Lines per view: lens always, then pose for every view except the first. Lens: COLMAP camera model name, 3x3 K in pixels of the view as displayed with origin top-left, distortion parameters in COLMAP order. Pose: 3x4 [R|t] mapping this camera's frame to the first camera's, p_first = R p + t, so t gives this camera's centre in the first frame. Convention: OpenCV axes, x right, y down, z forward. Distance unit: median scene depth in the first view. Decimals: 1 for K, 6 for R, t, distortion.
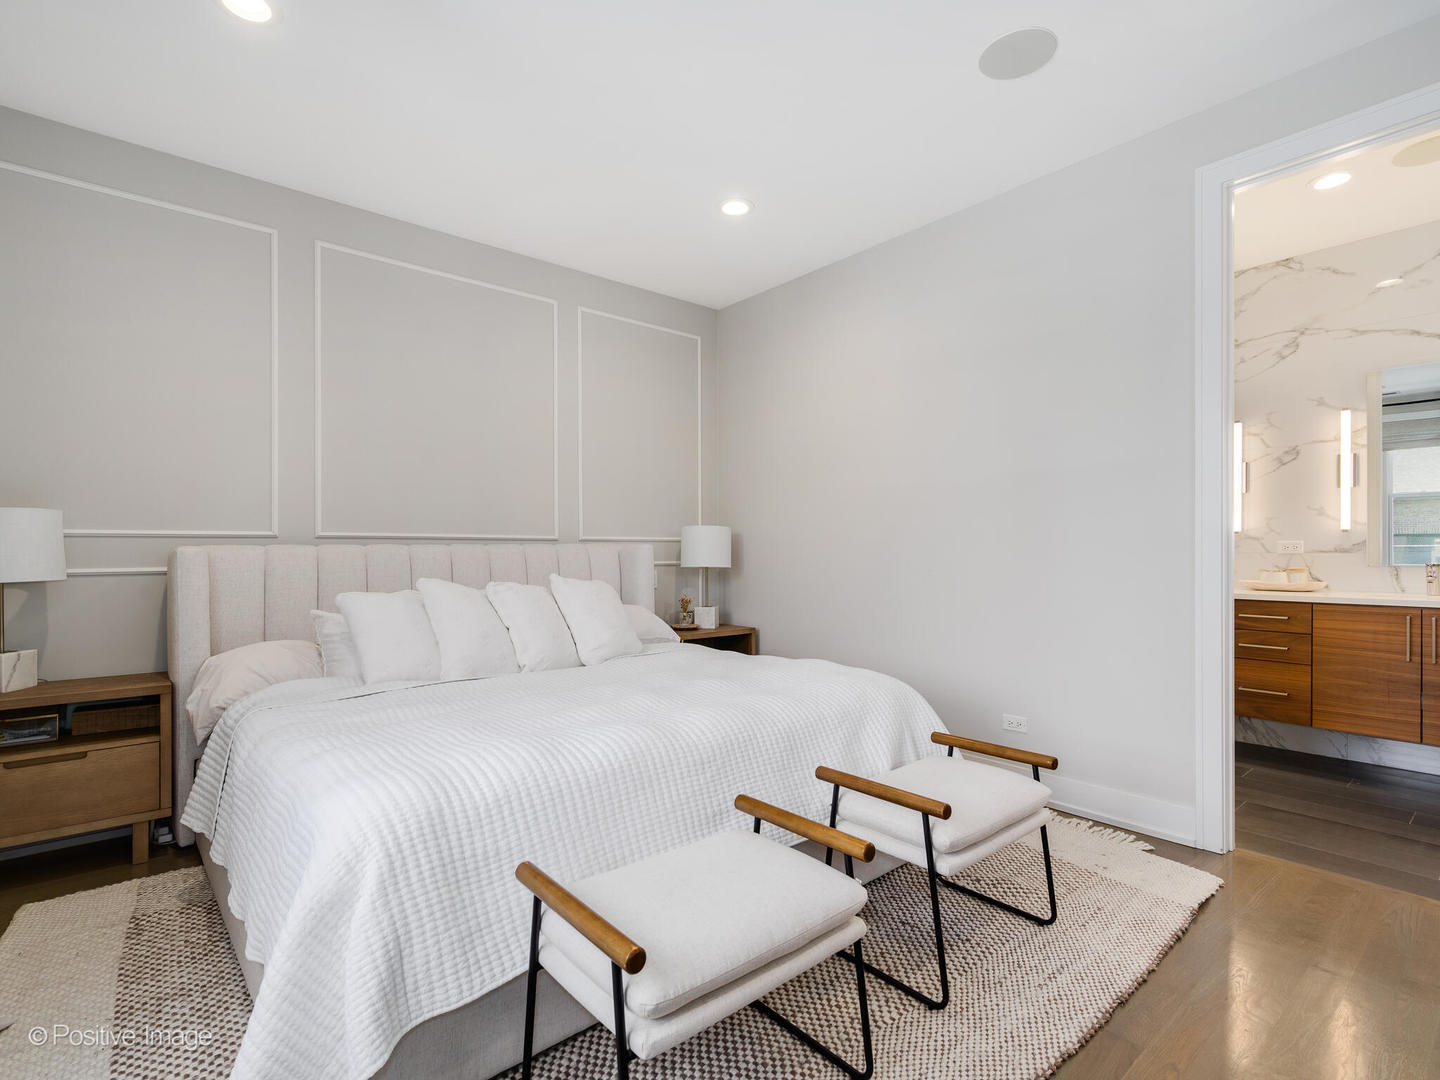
lens RADIAL K [[711.9, 0, 716.3], [0, 711.9, 552.6], [0, 0, 1]] dist [-0.004762, -0.000870]
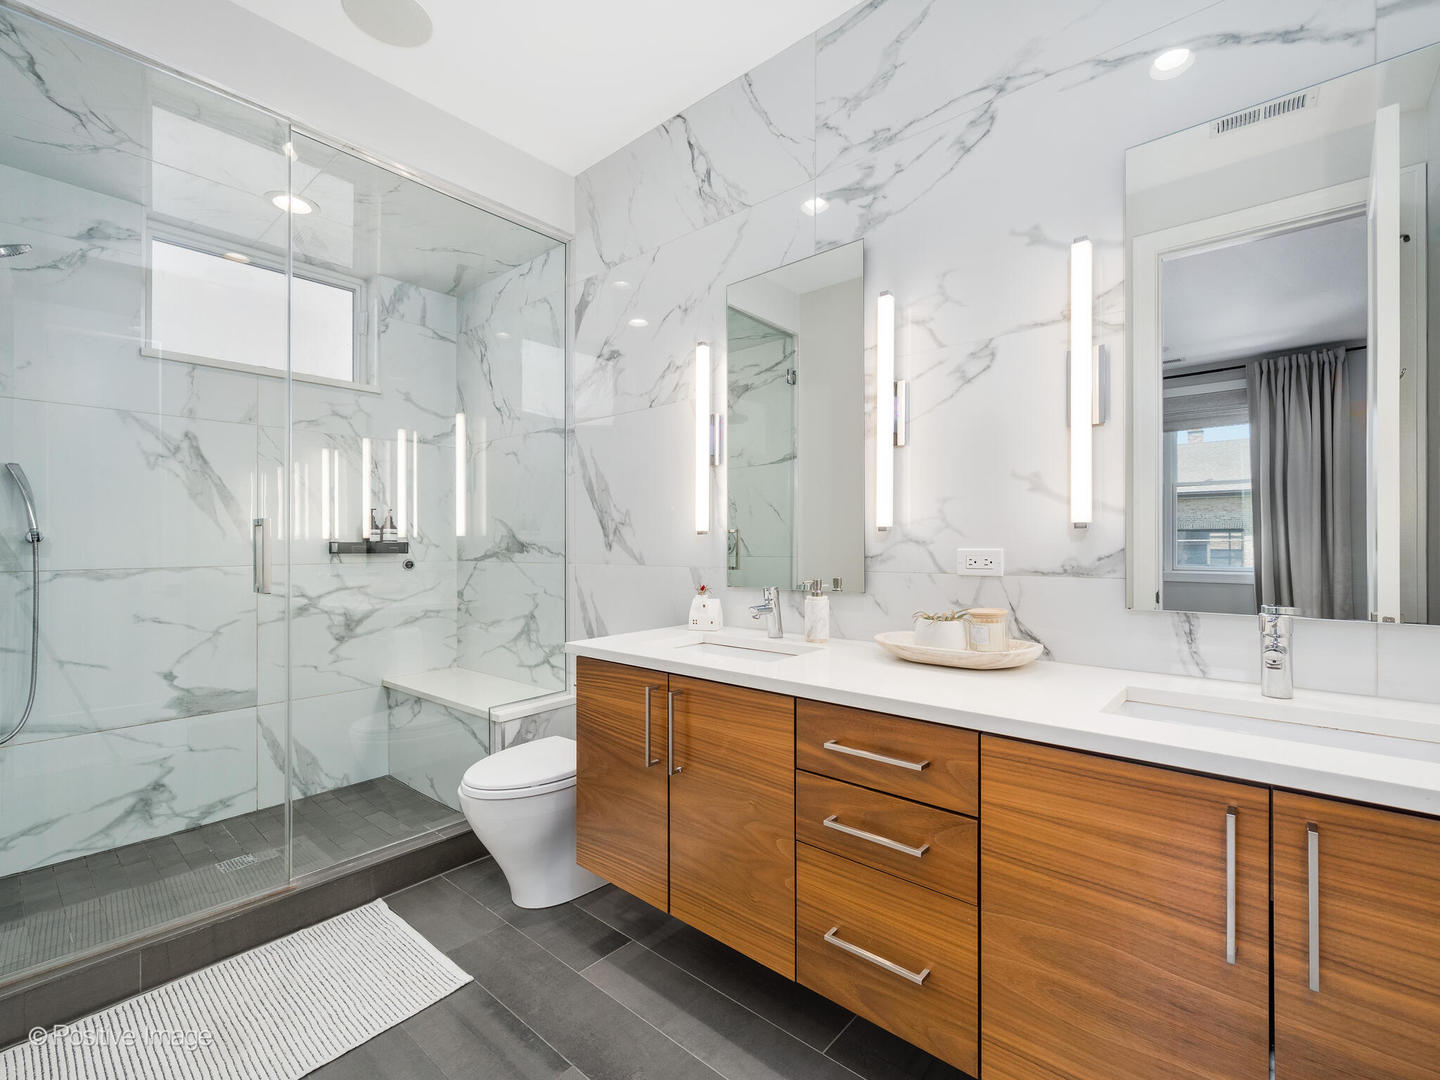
lens RADIAL K [[640.6, 0, 732.7], [0, 640.6, 539.2], [0, 0, 1]] dist [0.002272, 0.000544]
pose [[0.987501, 0.001666, 0.157605, 0.579268], [-0.000675, 0.999980, -0.006341, -0.018962], [-0.157612, 0.006156, 0.987482, 0.609160]]
